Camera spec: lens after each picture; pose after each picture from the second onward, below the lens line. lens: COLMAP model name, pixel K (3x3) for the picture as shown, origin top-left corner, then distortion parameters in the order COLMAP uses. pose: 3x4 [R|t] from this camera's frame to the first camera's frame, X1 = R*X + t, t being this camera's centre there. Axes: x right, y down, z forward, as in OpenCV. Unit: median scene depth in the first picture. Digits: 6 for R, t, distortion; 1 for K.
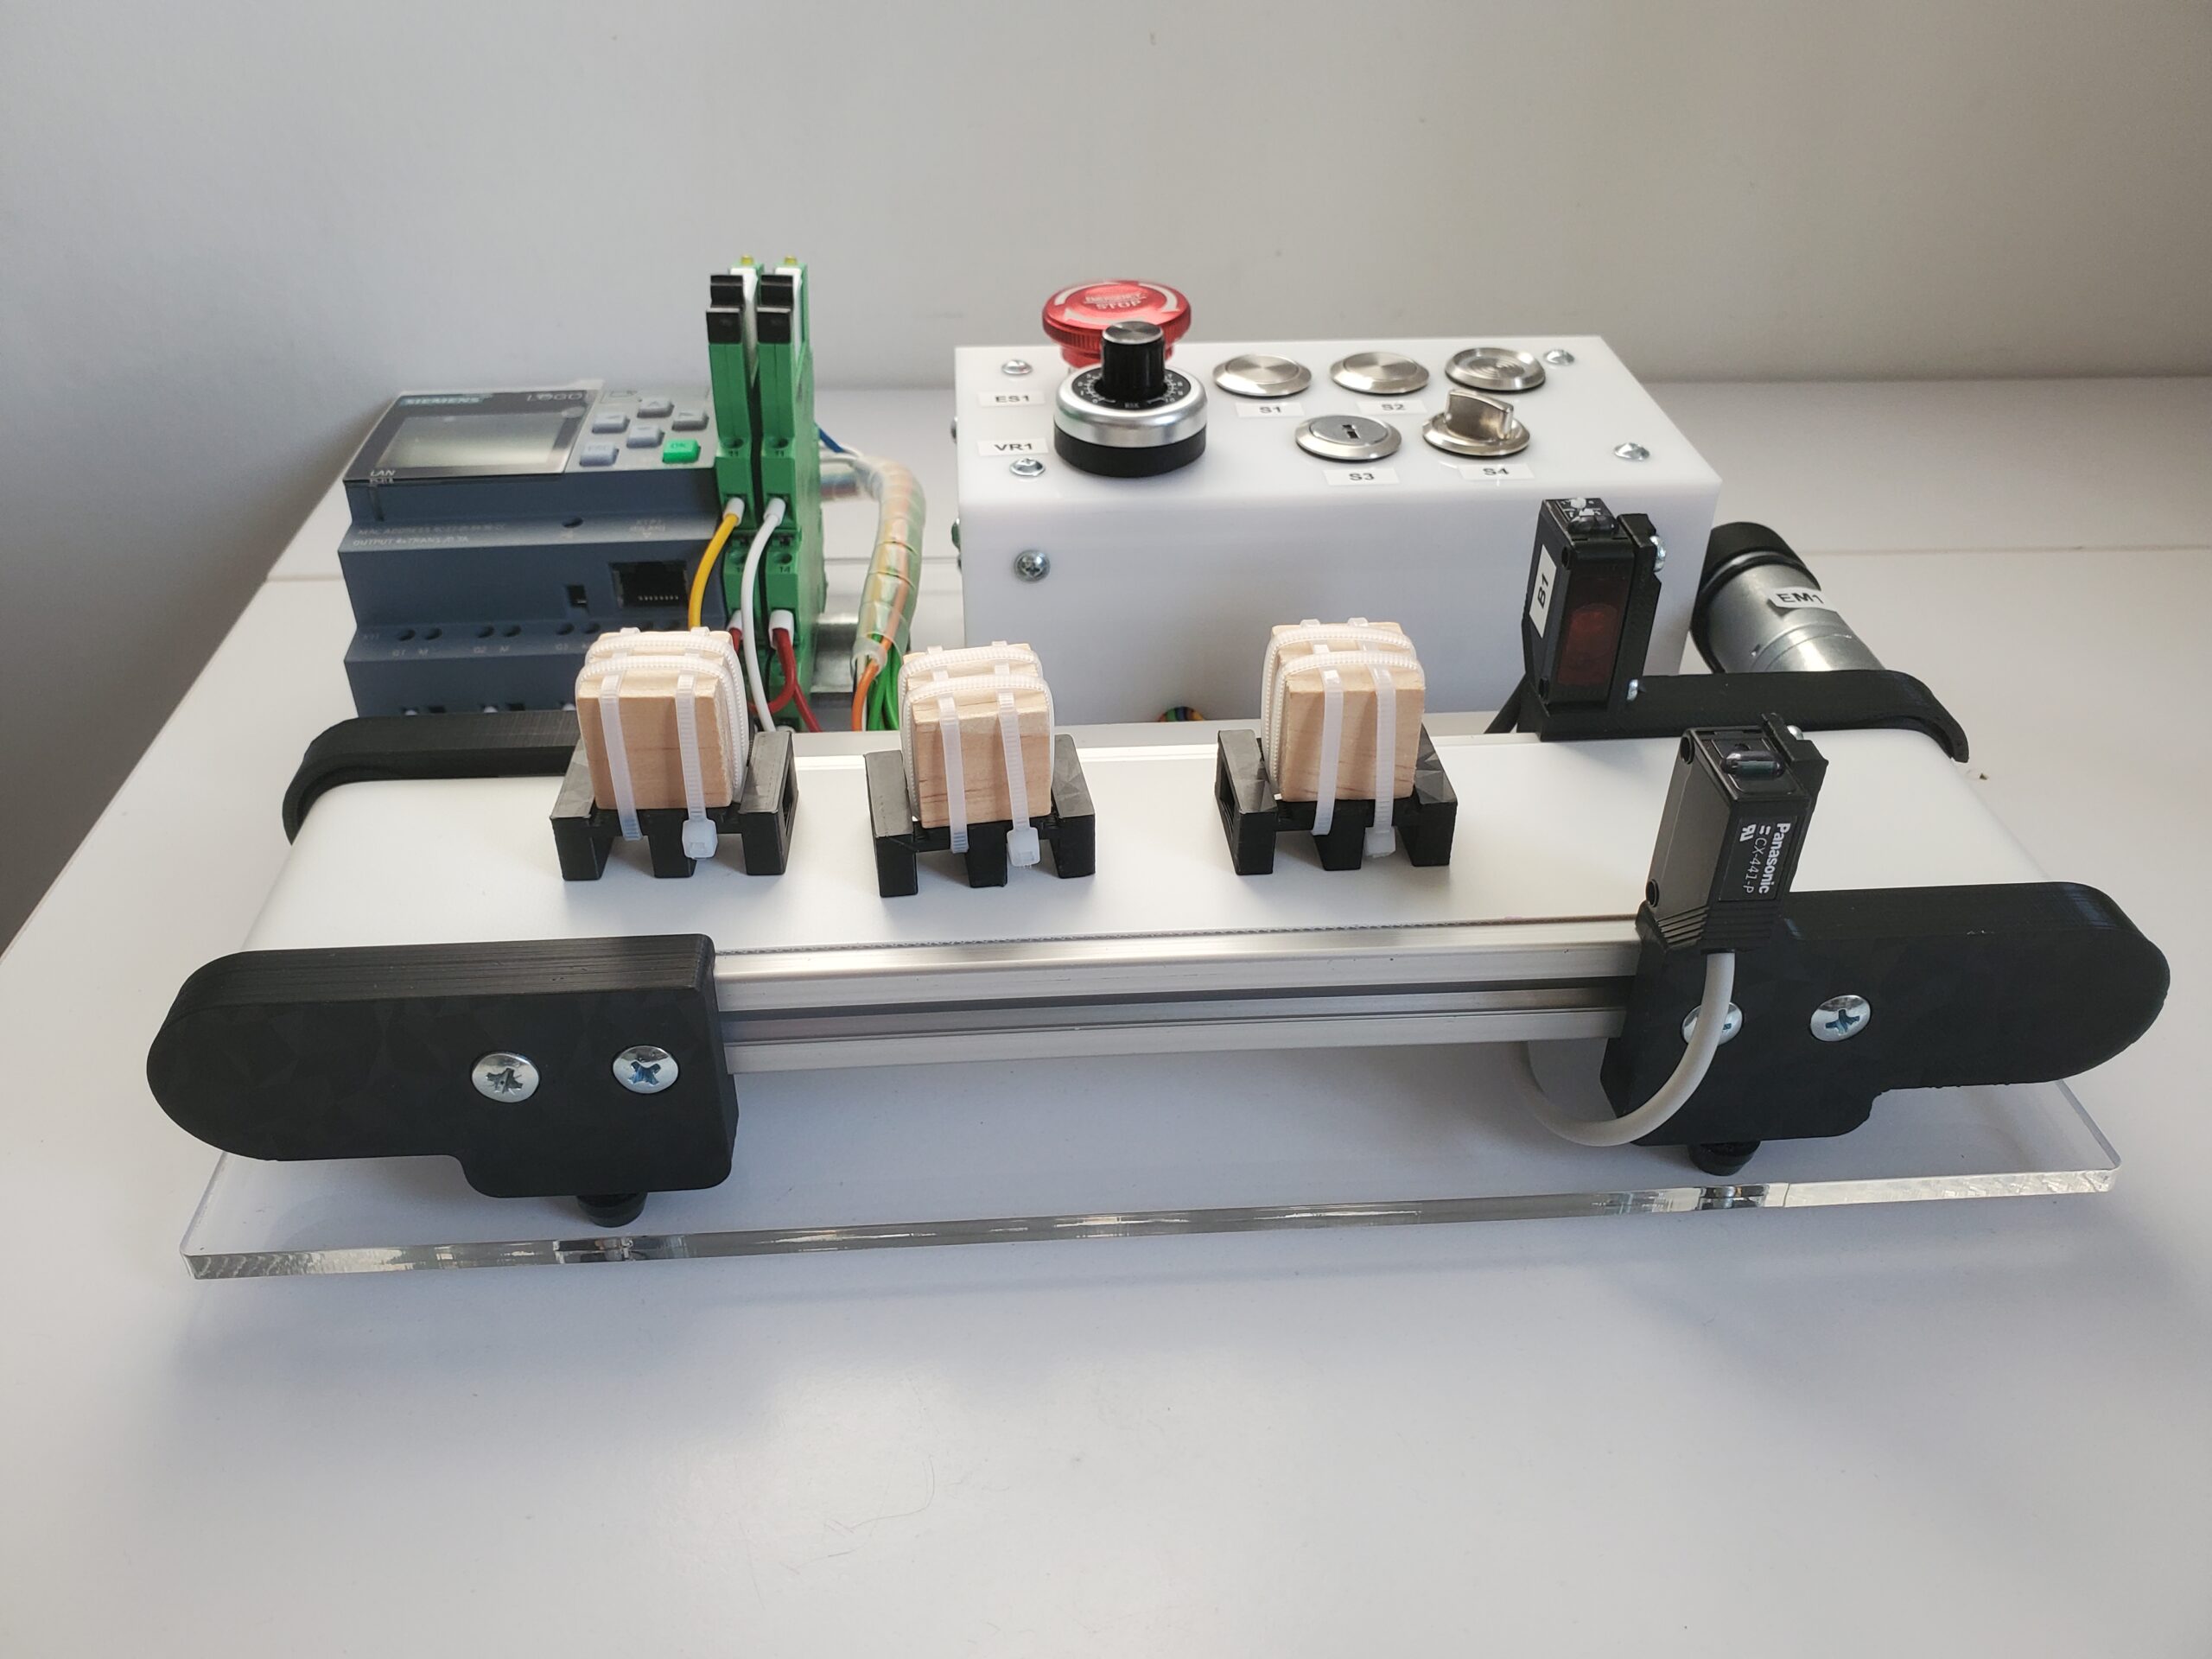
lens RADIAL K [[1724.3, 0, 1088.0], [0, 1724.3, 820.7], [0, 0, 1]] dist [-0.006843, -0.056851]
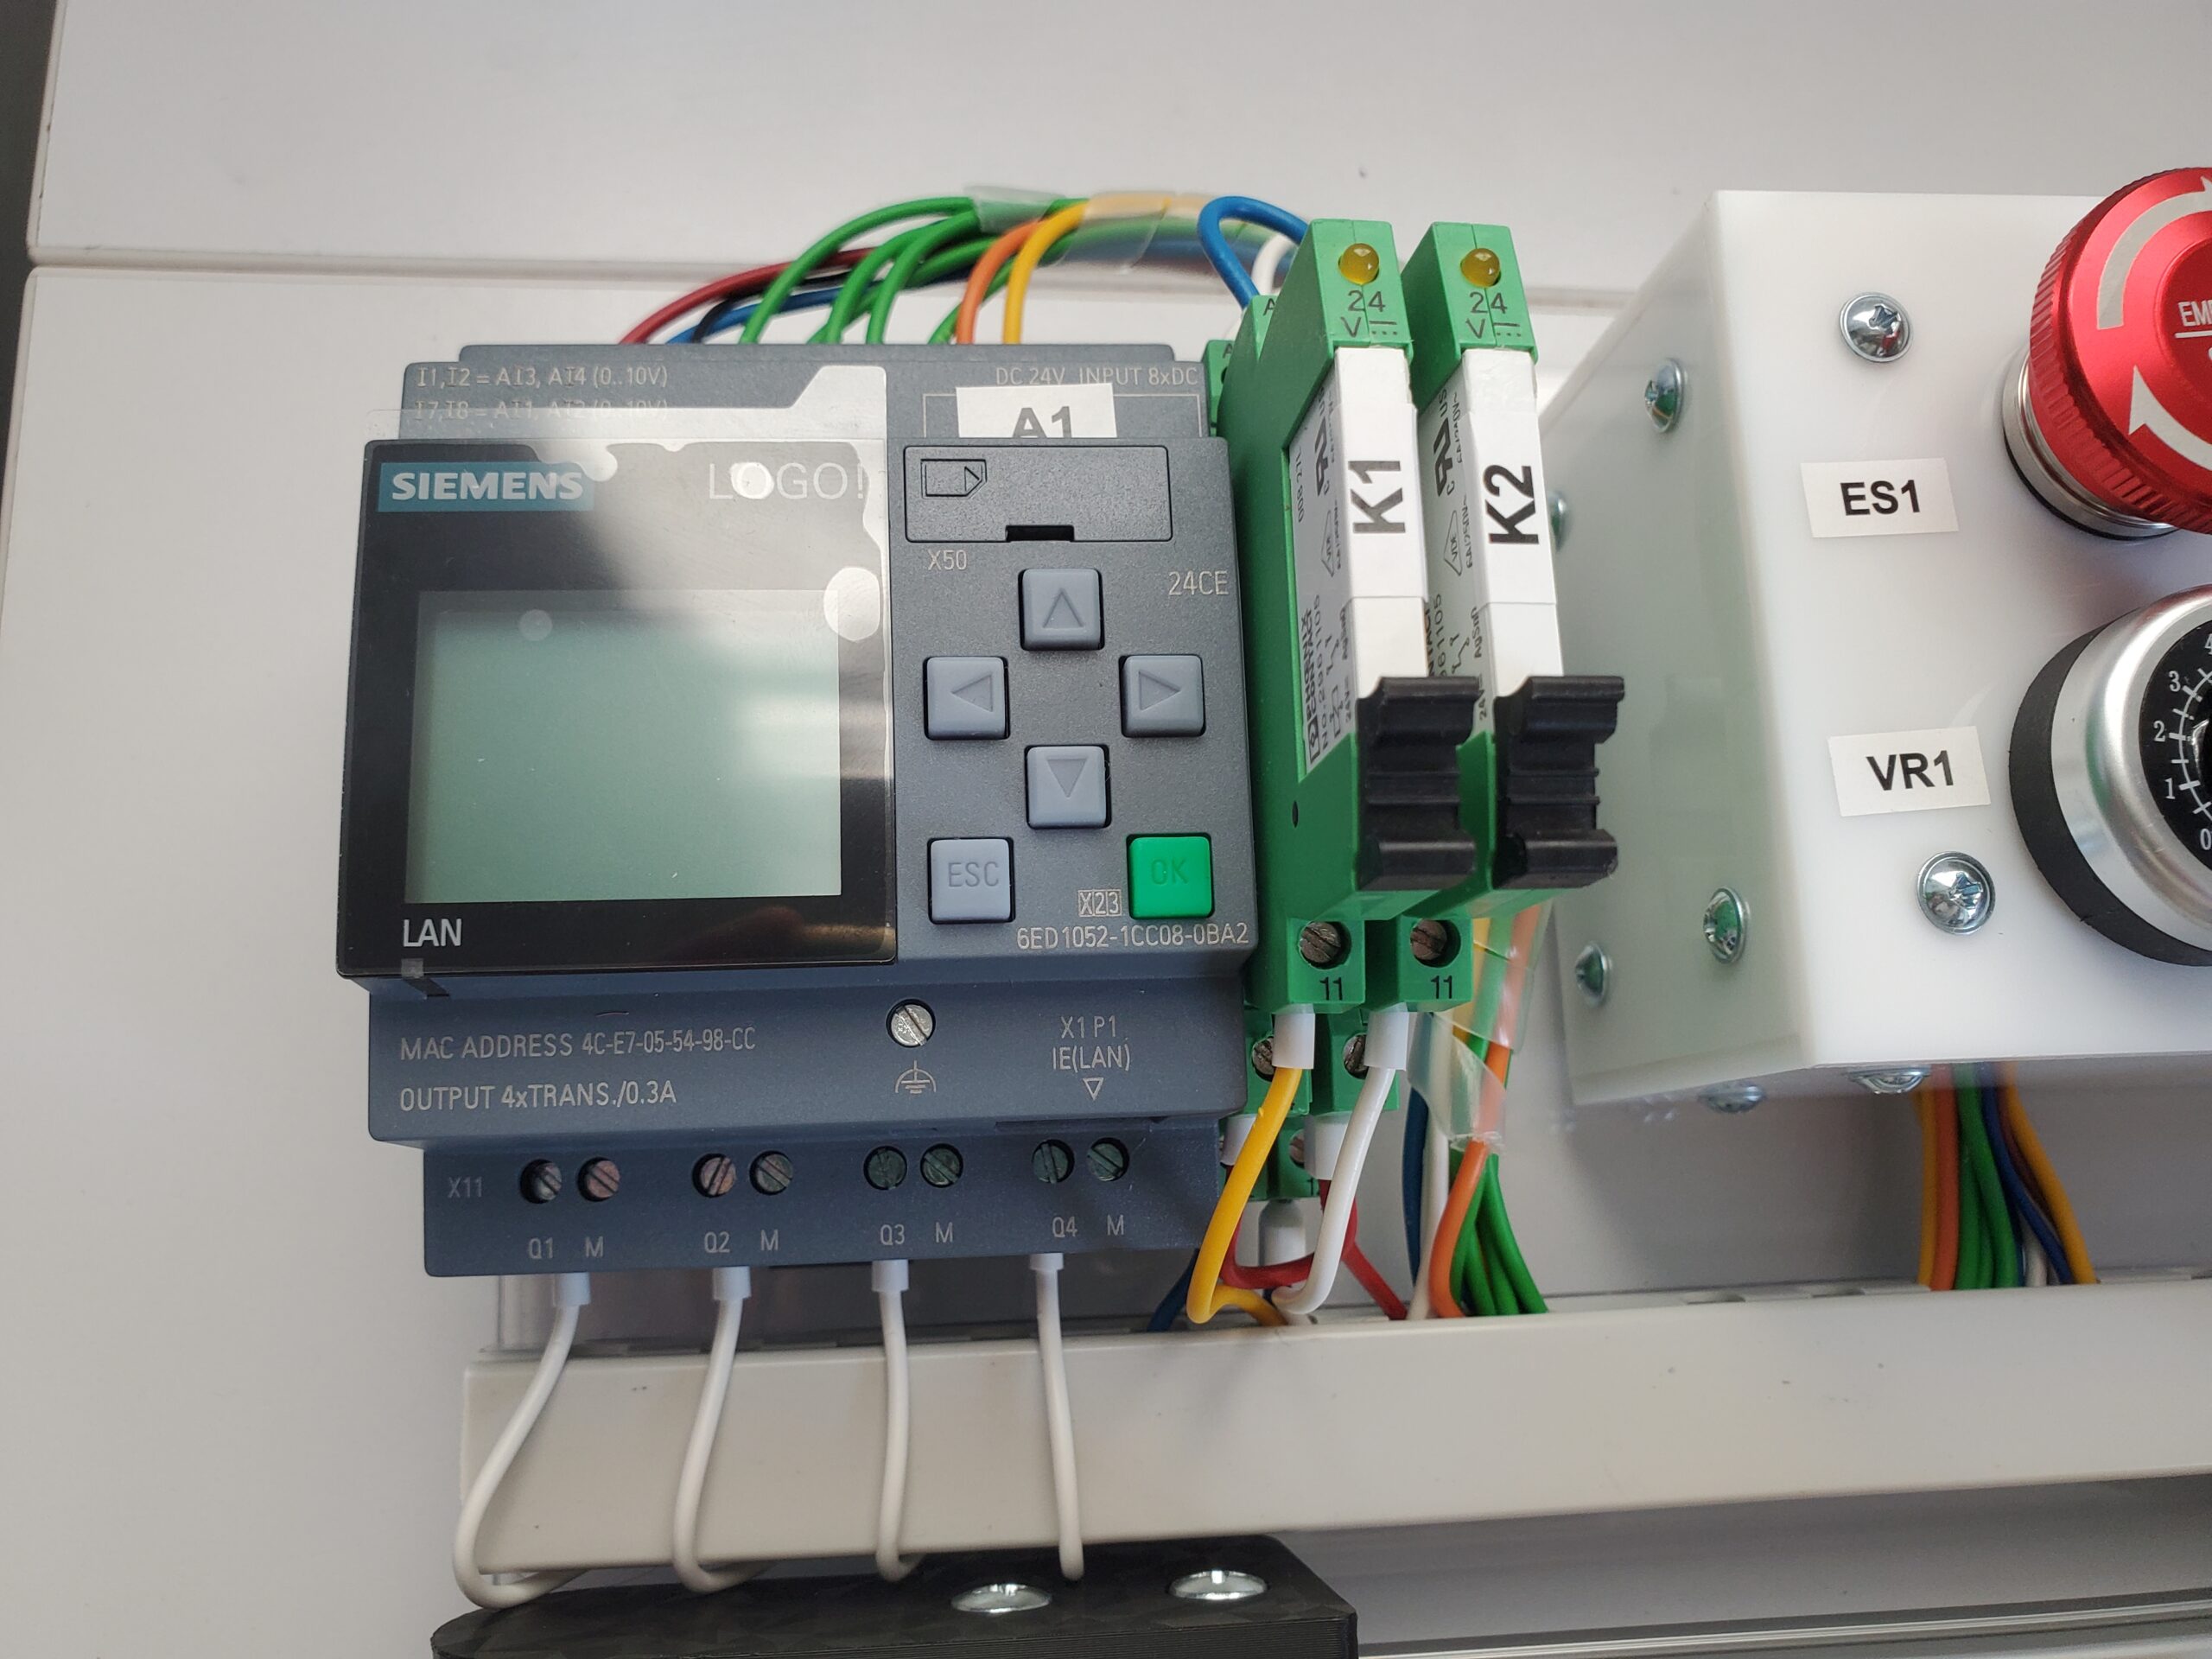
lens RADIAL K [[1726.4, 0, 1067.0], [0, 1726.4, 837.8], [0, 0, 1]] dist [-0.019776, 0.003826]
pose [[0.996481, 0.040493, 0.073392, -0.294509], [-0.079208, 0.741369, 0.666407, -0.493895], [-0.027425, -0.669875, 0.741967, 0.716072]]
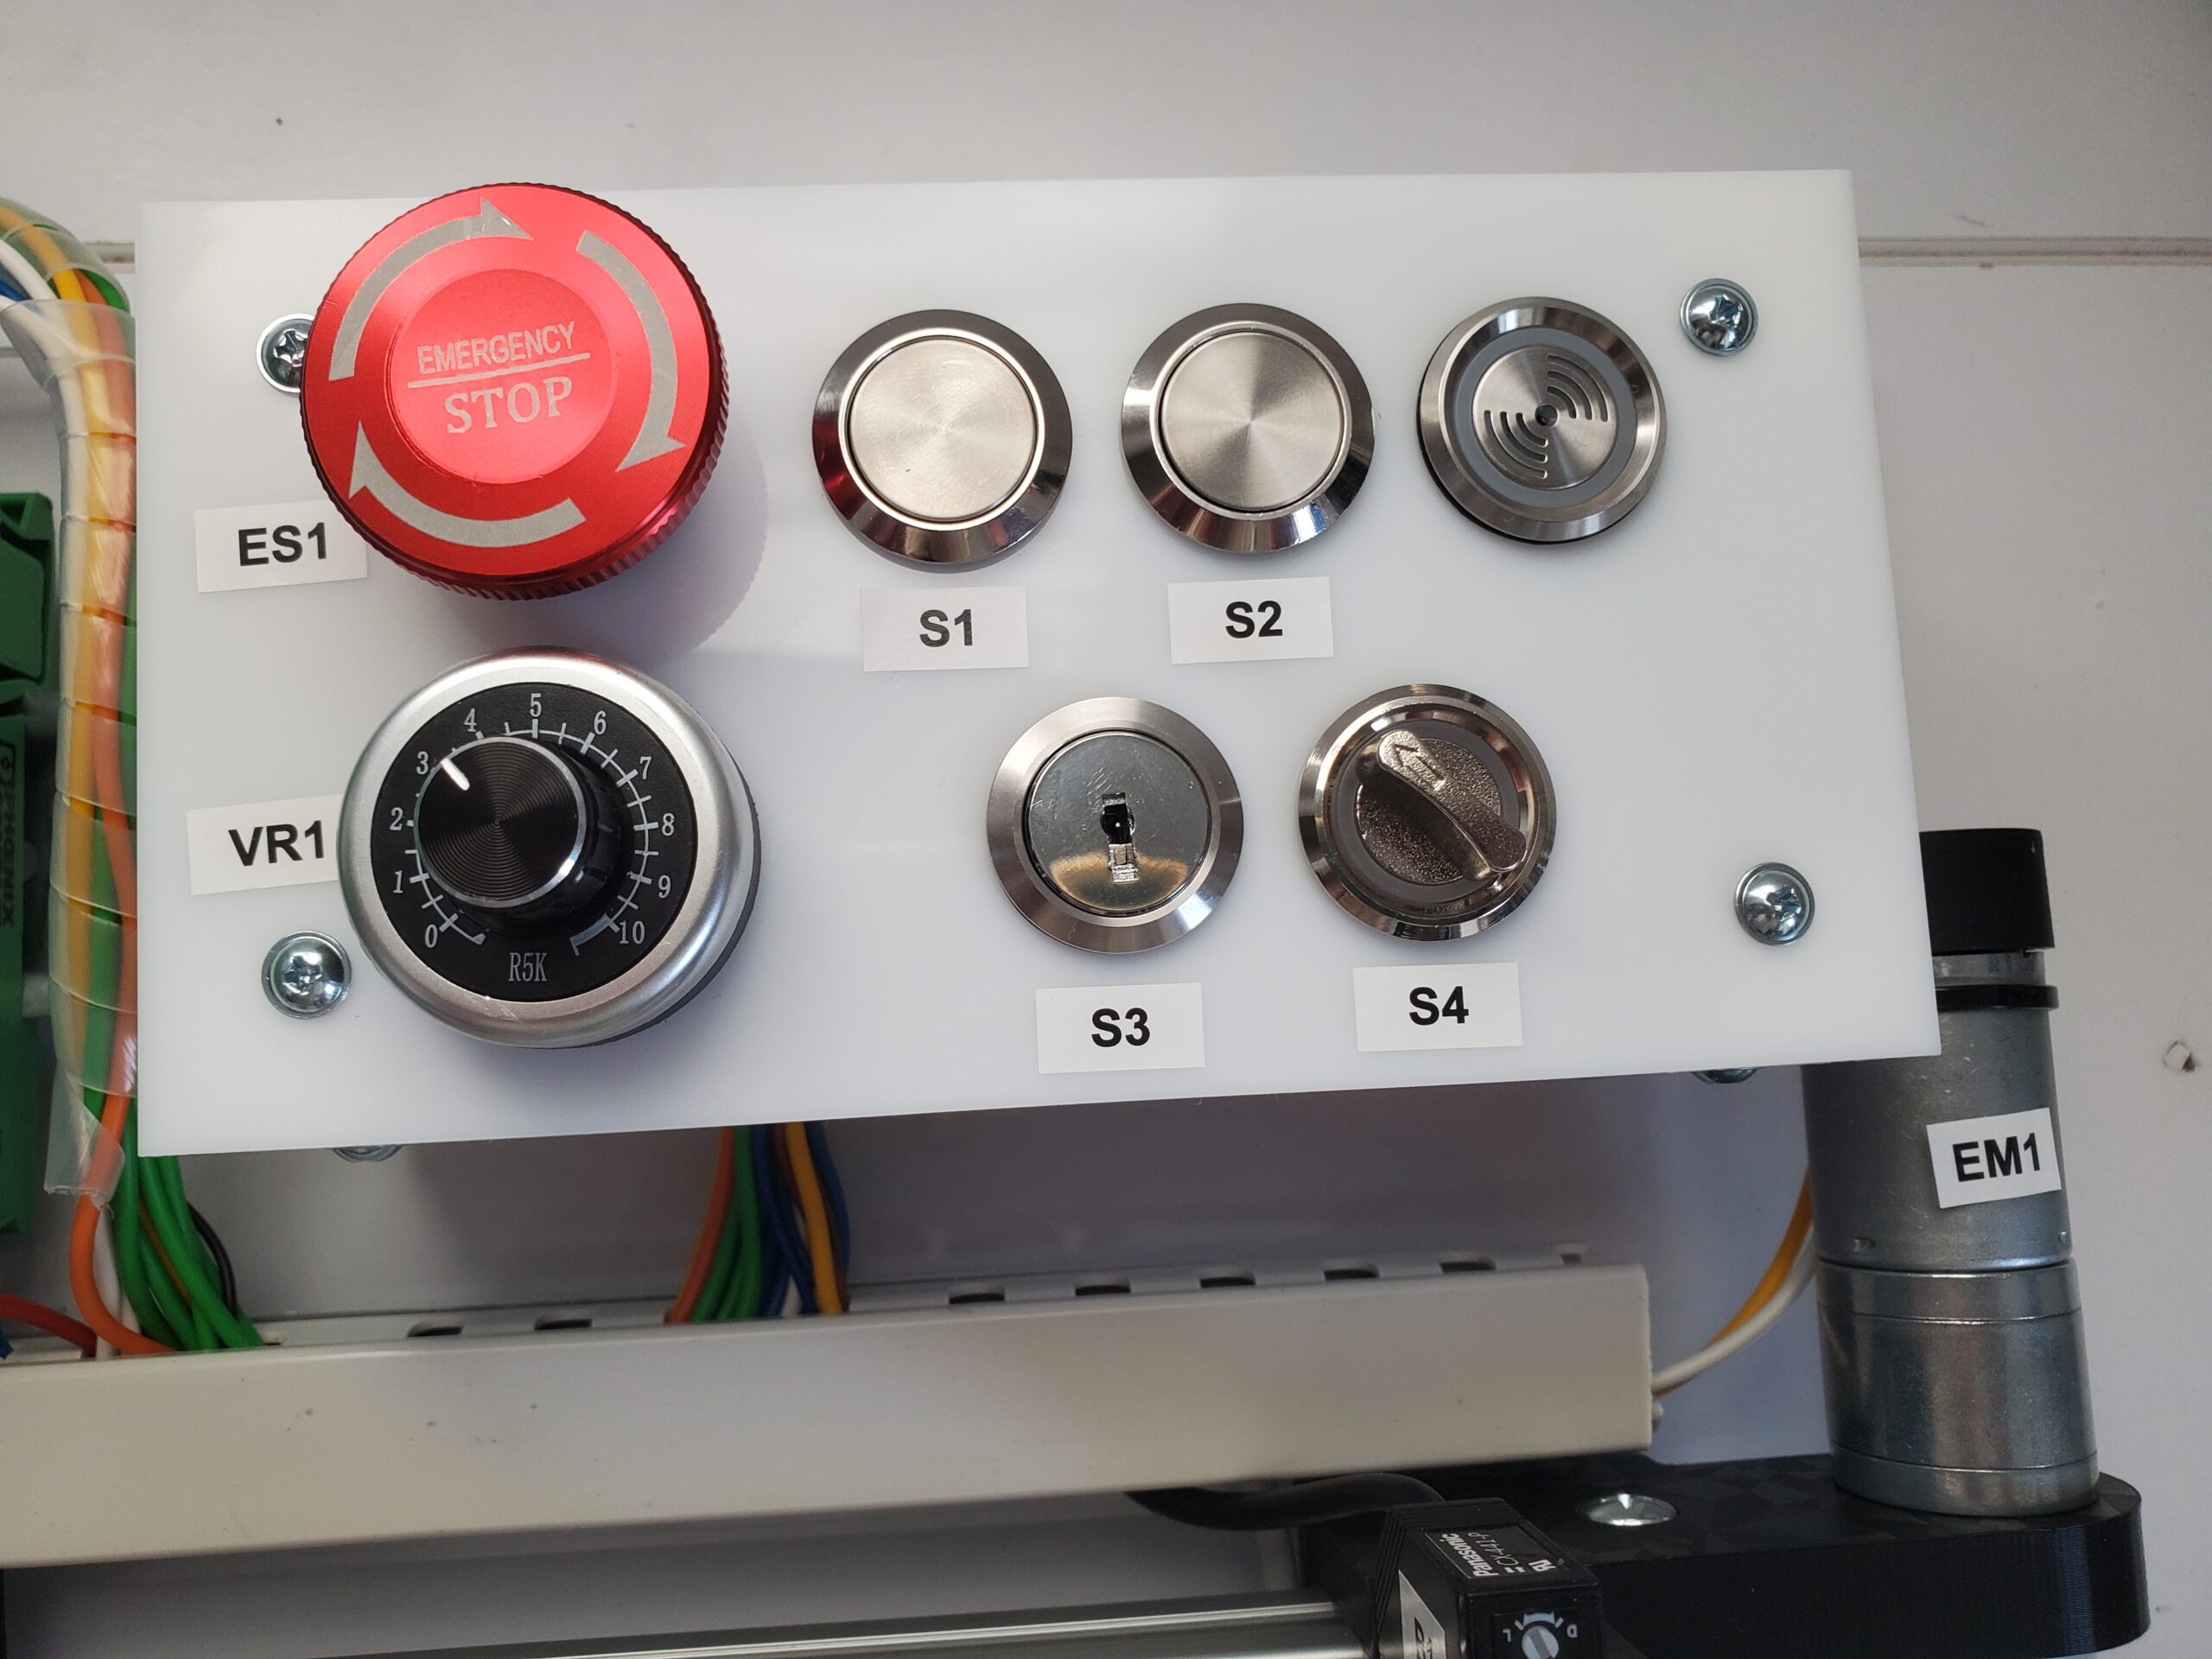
lens RADIAL K [[1726.4, 0, 1067.0], [0, 1726.4, 837.8], [0, 0, 1]] dist [-0.019776, 0.003826]
pose [[0.997995, 0.023641, 0.058709, 0.122923], [-0.059124, 0.679242, 0.731529, -0.547673], [-0.022584, -0.733533, 0.679278, 0.762648]]
